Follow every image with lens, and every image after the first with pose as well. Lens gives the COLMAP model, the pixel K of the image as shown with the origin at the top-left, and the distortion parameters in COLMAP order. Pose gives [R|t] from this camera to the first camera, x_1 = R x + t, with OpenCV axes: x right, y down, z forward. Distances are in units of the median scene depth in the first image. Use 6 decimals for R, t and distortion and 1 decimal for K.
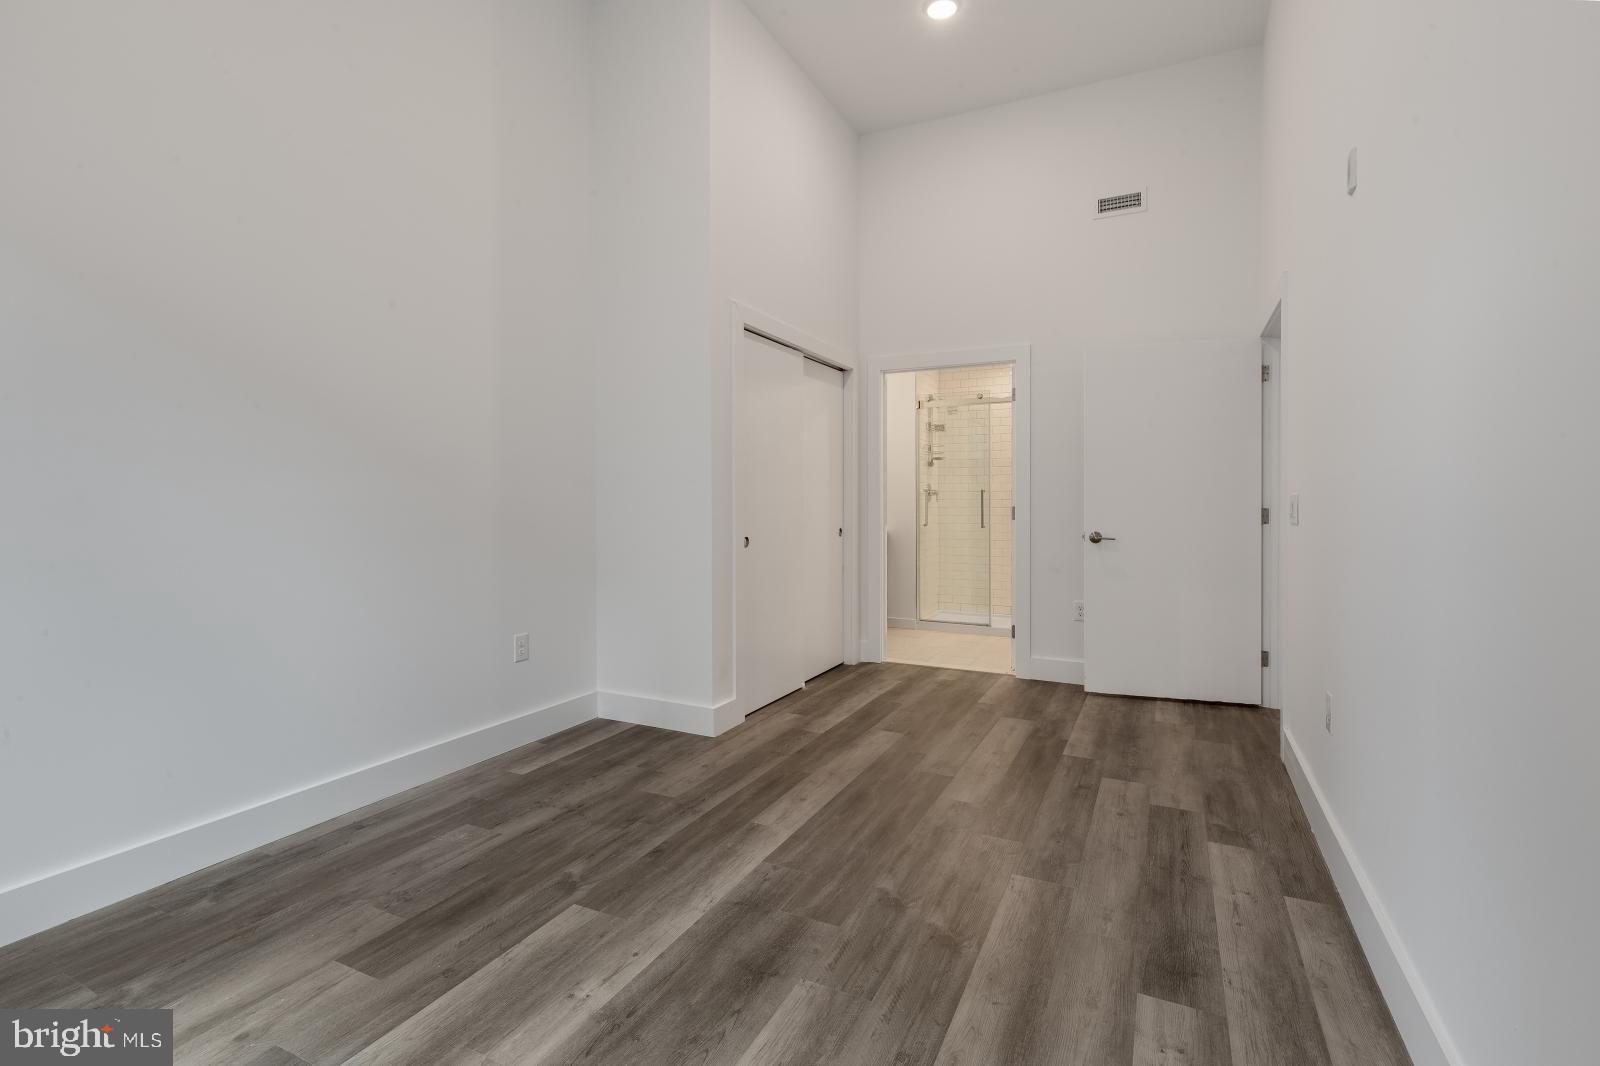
lens RADIAL K [[749.7, 0, 792.4], [0, 749.7, 519.2], [0, 0, 1]] dist [0.001371, -0.000362]
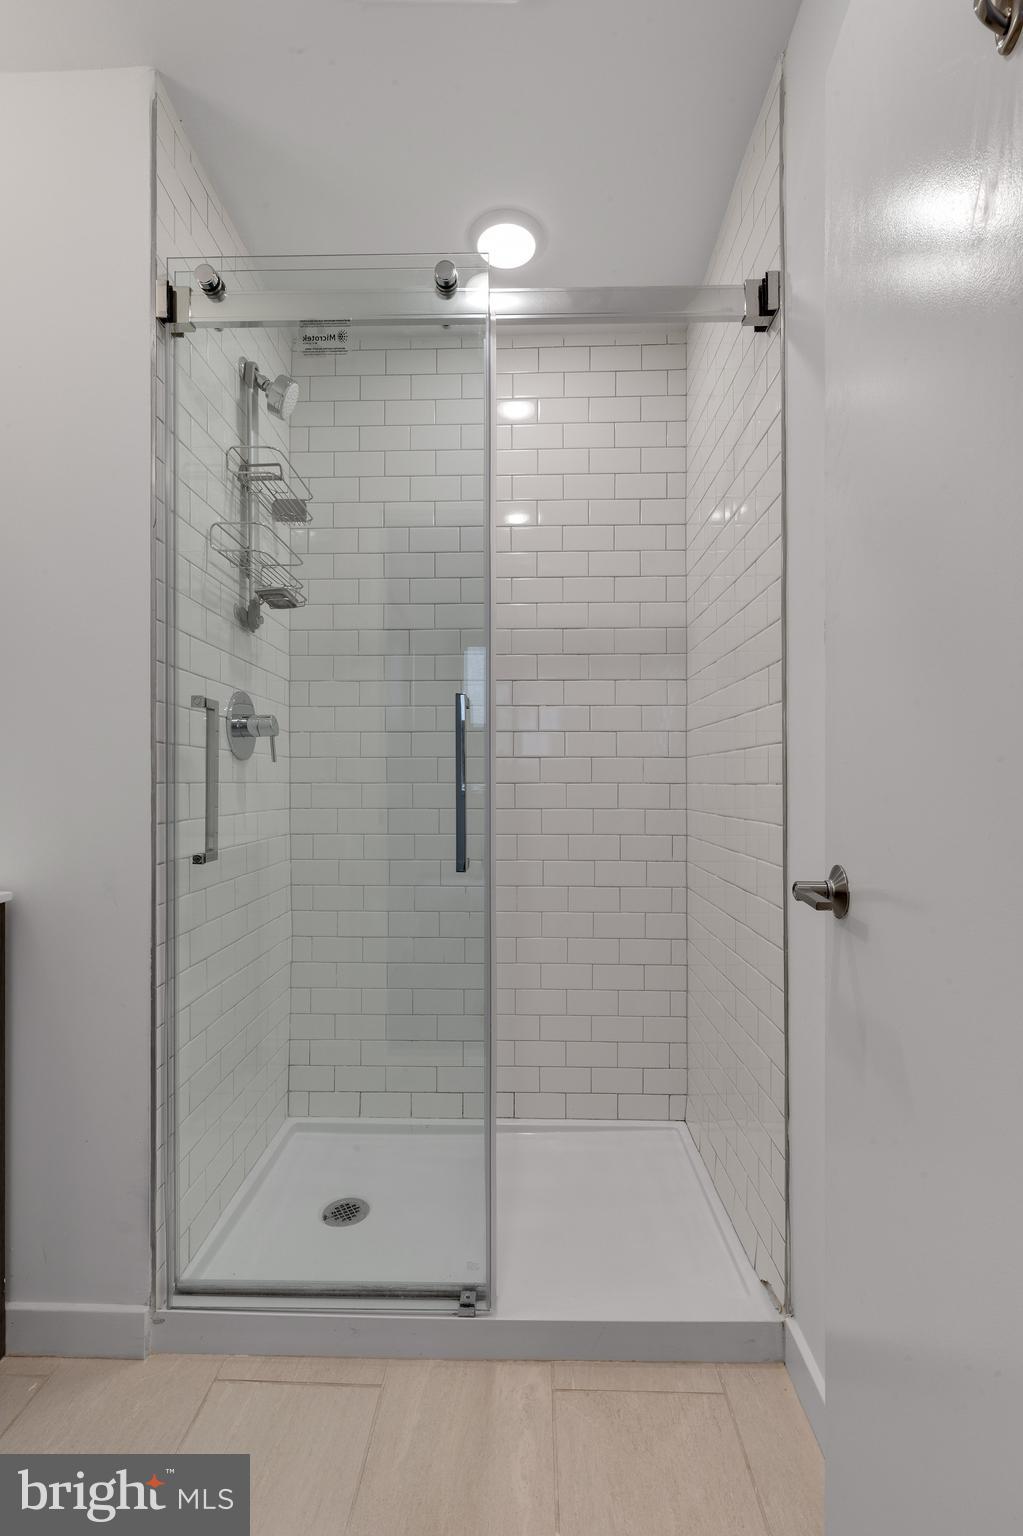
lens RADIAL K [[698.9, 0, 512.3], [0, 698.9, 779.0], [0, 0, 1]] dist [0.000219, -0.000191]
pose [[0.908909, 0.004794, 0.416967, 0.173331], [0.007842, 0.999561, -0.028585, -0.009290], [-0.416921, 0.029250, 0.908472, 0.766308]]
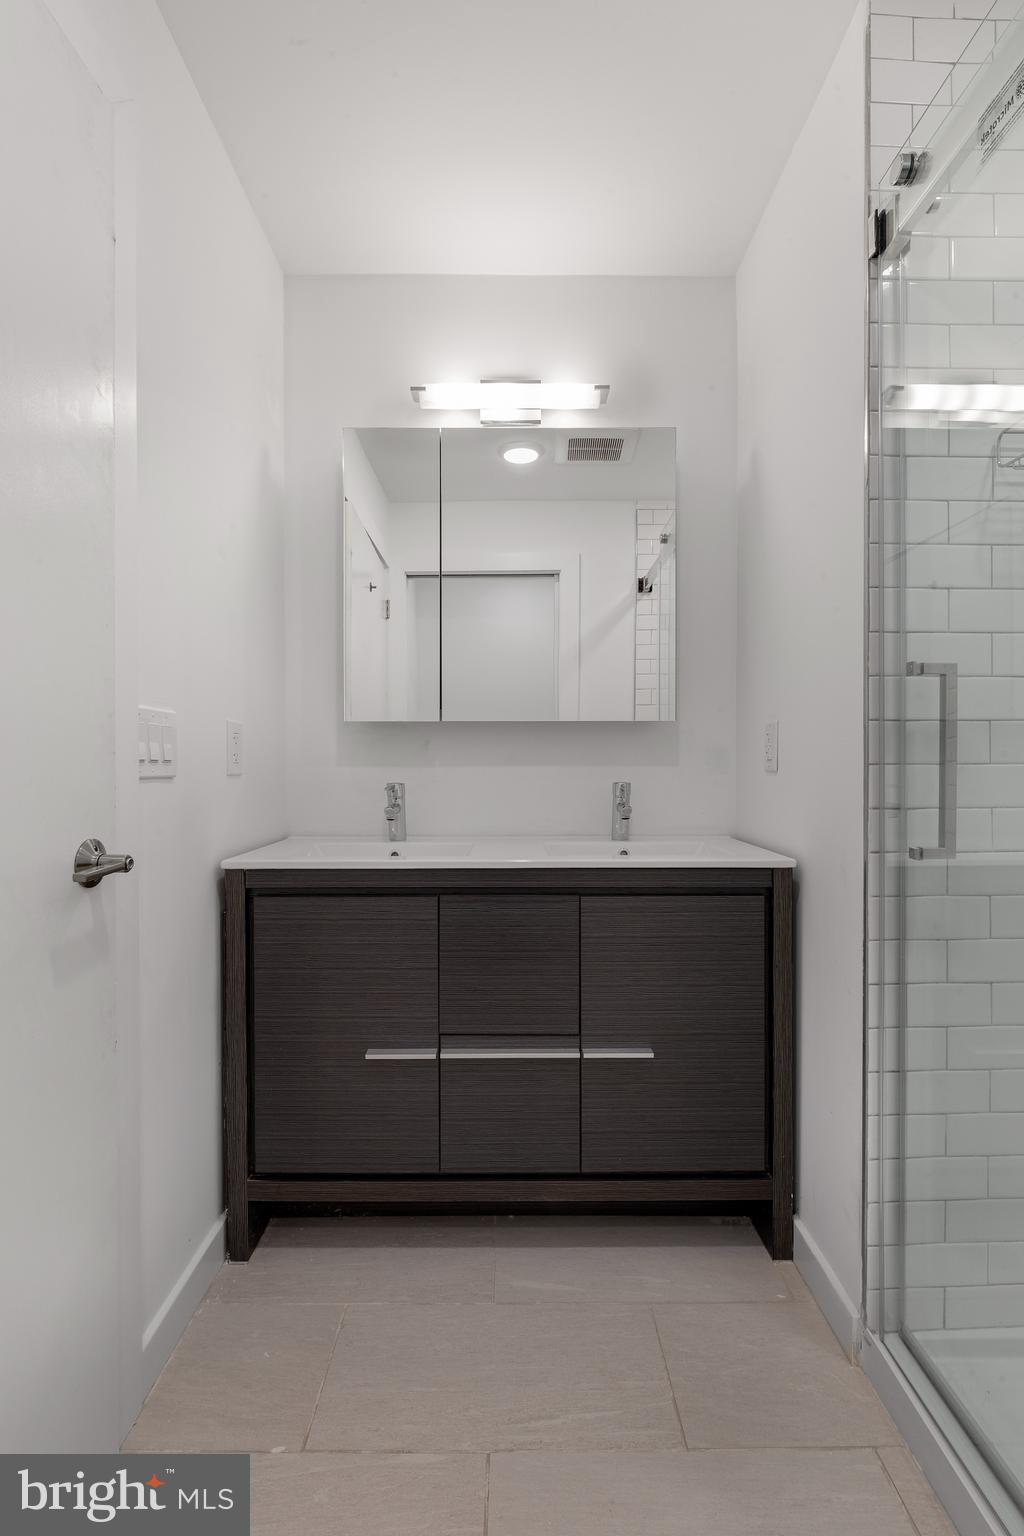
lens RADIAL K [[702.5, 0, 504.0], [0, 702.5, 764.9], [0, 0, 1]] dist [-0.000827, -0.000478]
pose [[0.450570, 0.006418, -0.892718, 0.284166], [-0.019906, 0.999798, -0.002859, -0.011988], [0.892519, 0.019059, 0.450606, 0.818902]]
